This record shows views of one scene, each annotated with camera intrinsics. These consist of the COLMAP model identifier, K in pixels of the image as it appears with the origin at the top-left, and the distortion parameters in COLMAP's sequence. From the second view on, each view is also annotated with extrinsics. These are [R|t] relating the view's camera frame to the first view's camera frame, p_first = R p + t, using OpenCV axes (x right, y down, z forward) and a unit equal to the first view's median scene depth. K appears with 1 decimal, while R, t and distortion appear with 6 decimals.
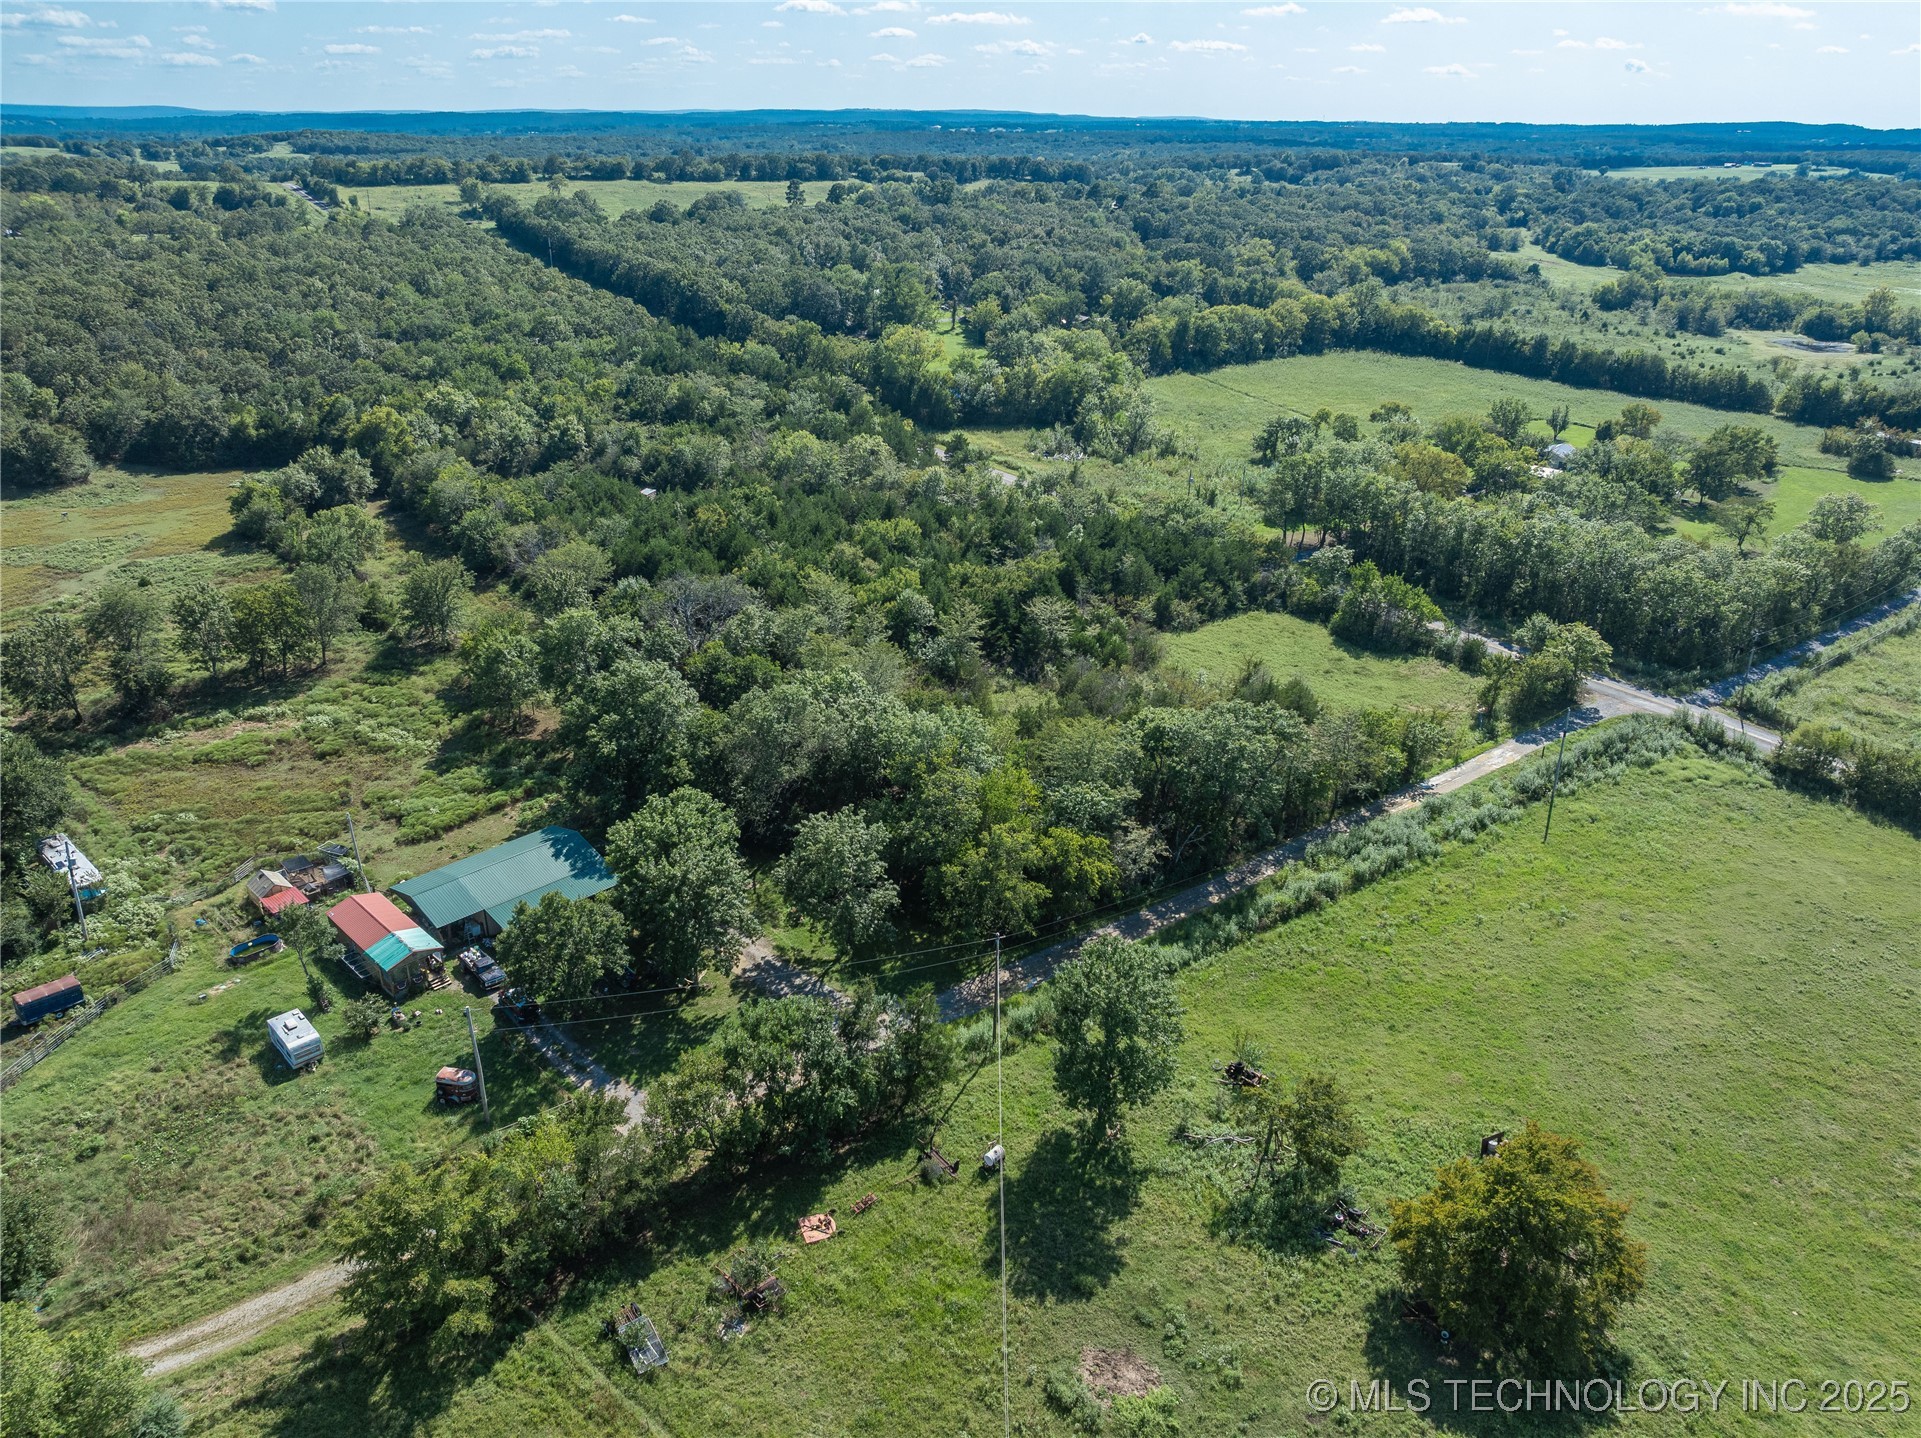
lens RADIAL K [[1355.5, 0, 969.8], [0, 1355.5, 717.2], [0, 0, 1]] dist [-0.057316, 0.027337]
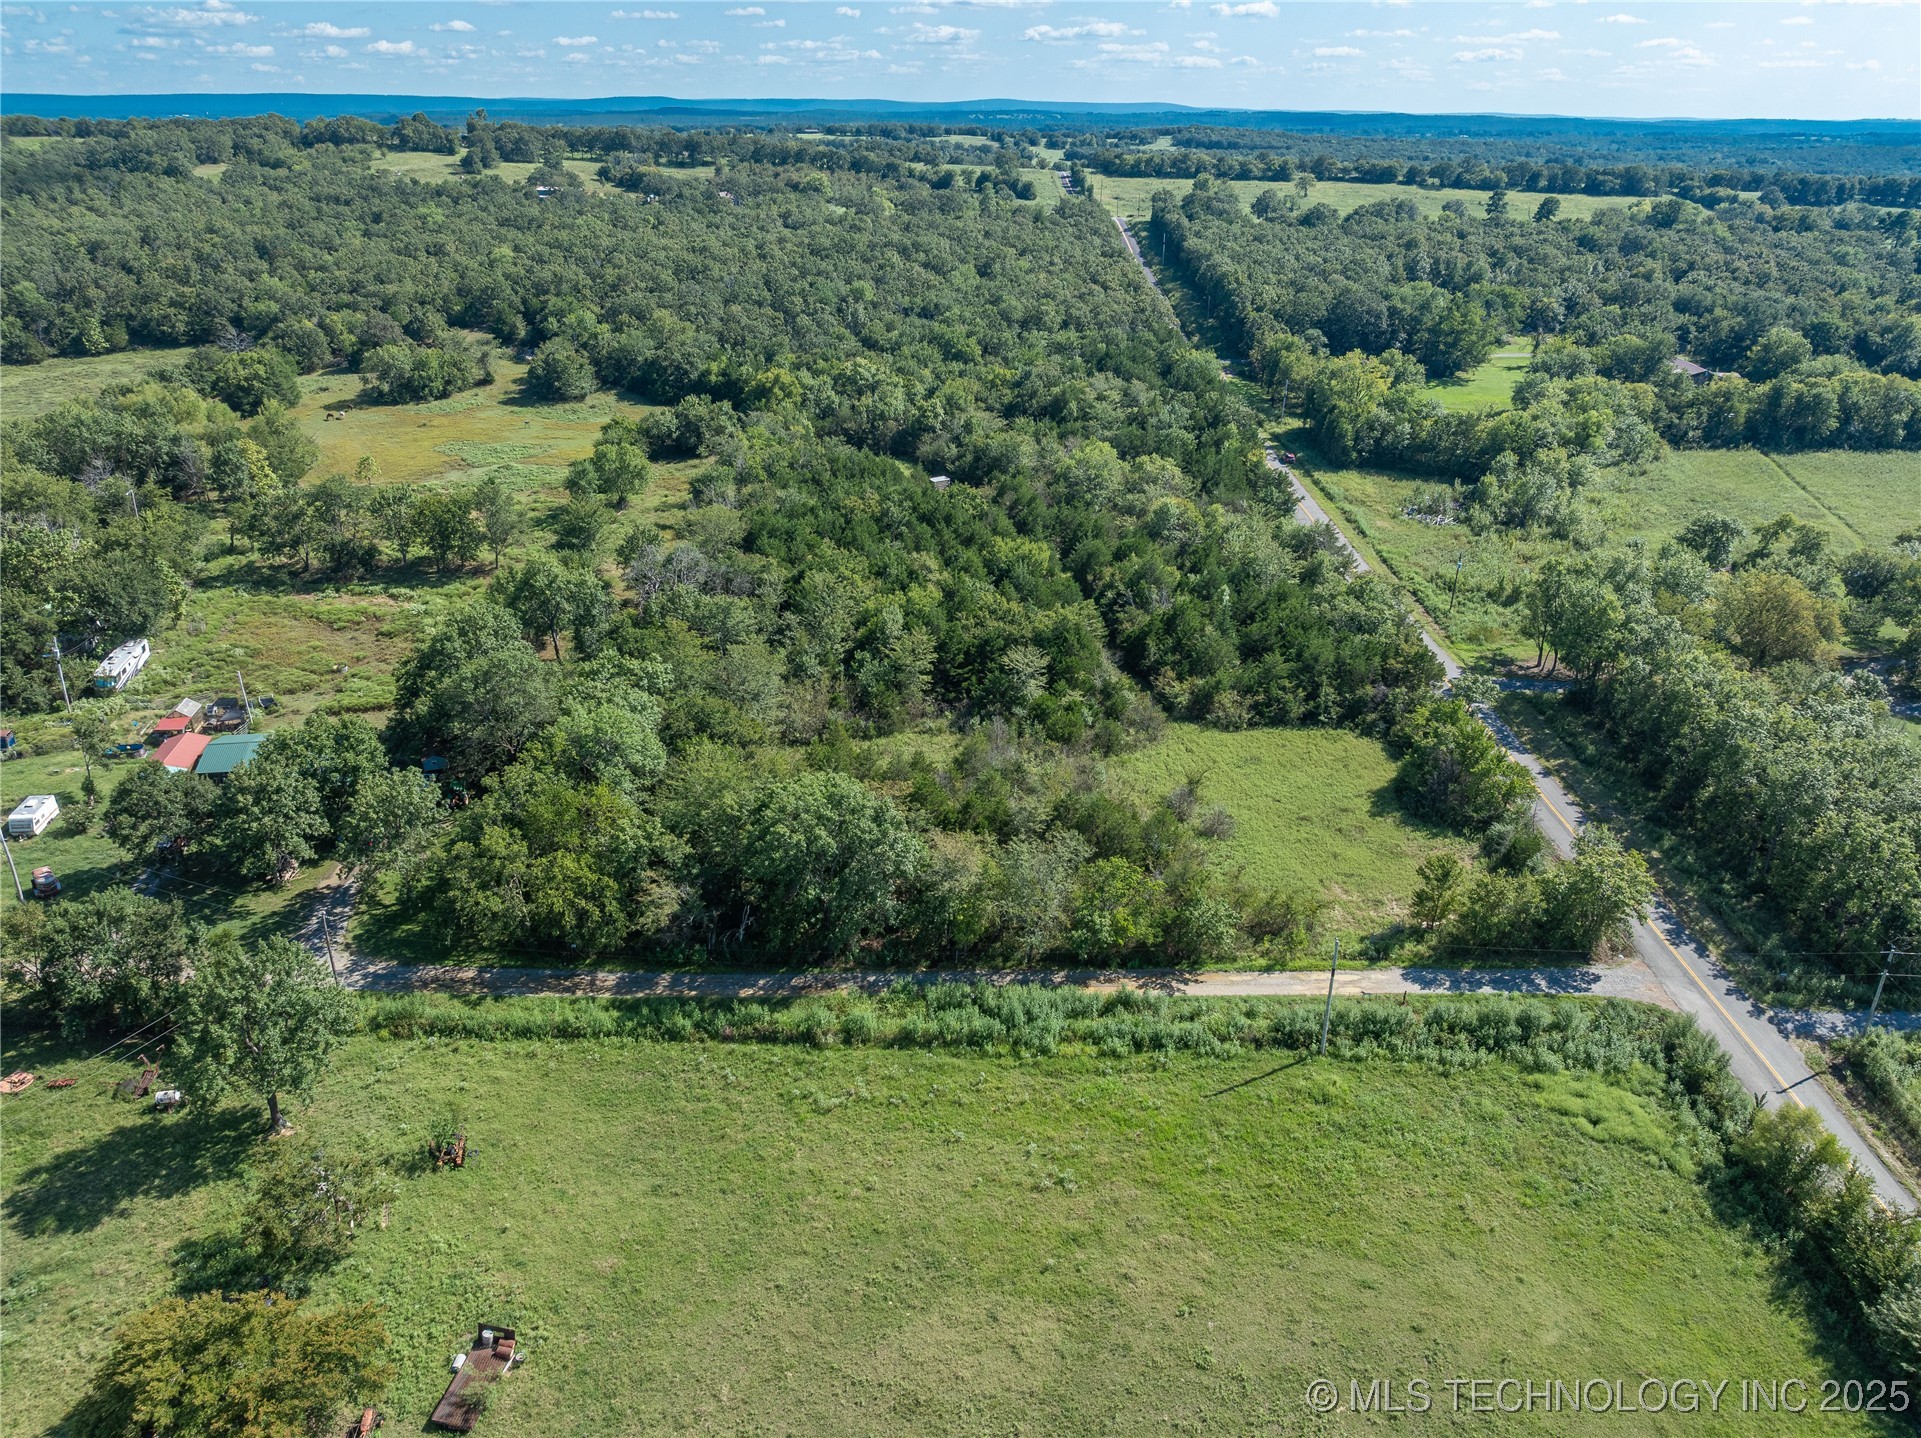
lens RADIAL K [[1355.5, 0, 958.7], [0, 1355.5, 723.7], [0, 0, 1]] dist [-0.057316, 0.027337]
pose [[0.798238, 0.248205, -0.548827, 0.447033], [-0.246958, 0.965911, 0.077642, -0.083855], [0.549389, 0.073561, 0.832323, 0.201198]]
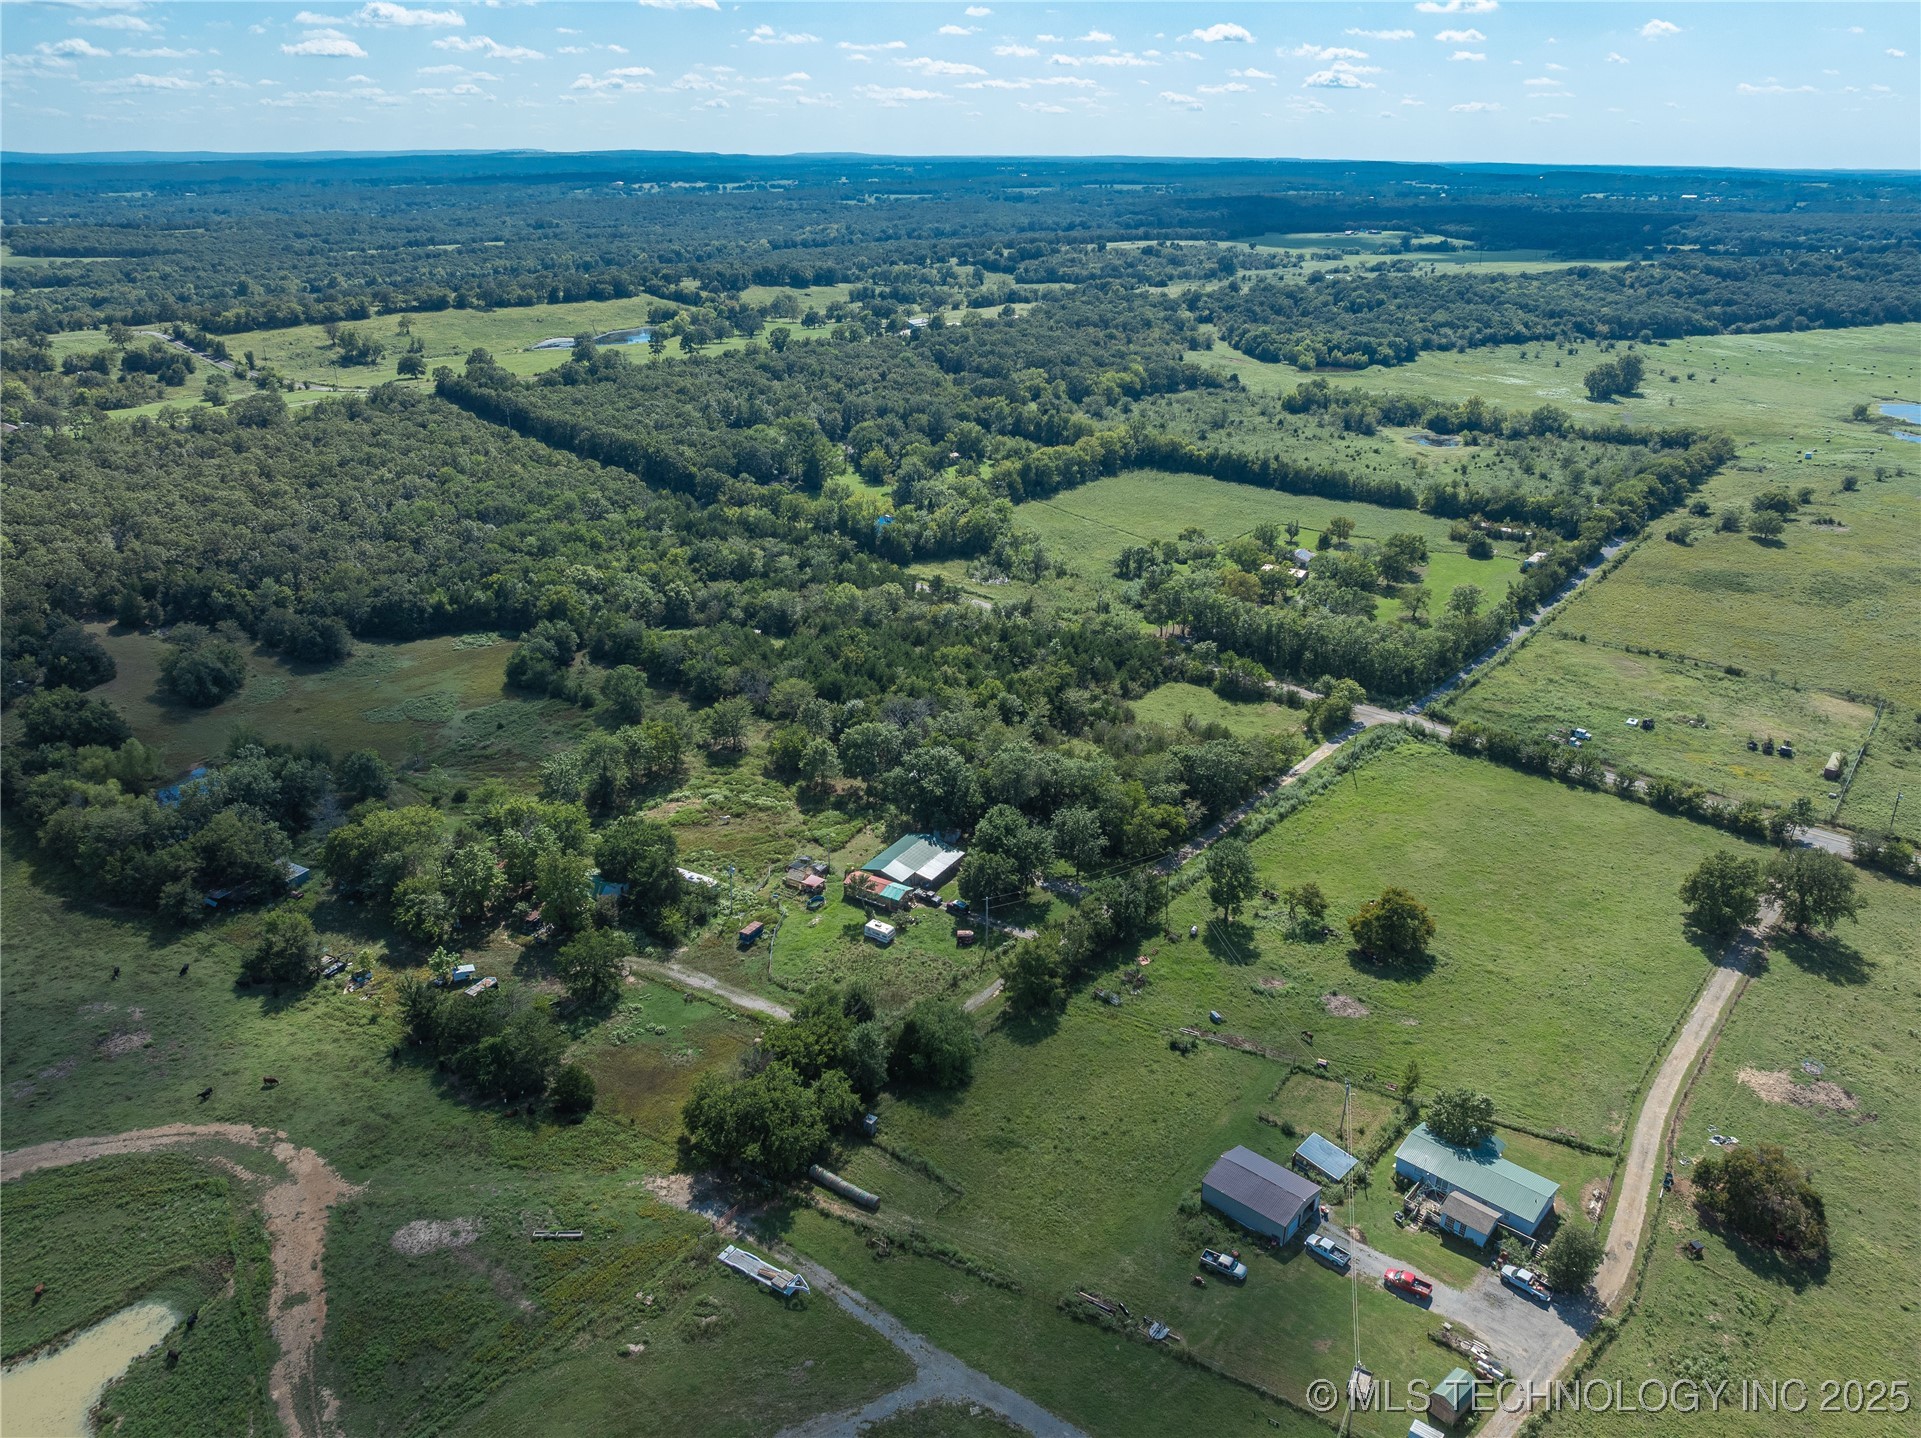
lens RADIAL K [[1355.5, 0, 972.6], [0, 1355.5, 708.3], [0, 0, 1]] dist [-0.057316, 0.027337]
pose [[0.972008, -0.090084, 0.216992, -0.400889], [0.096105, 0.995220, -0.017336, -0.037963], [-0.214393, 0.037705, 0.976019, -0.626004]]
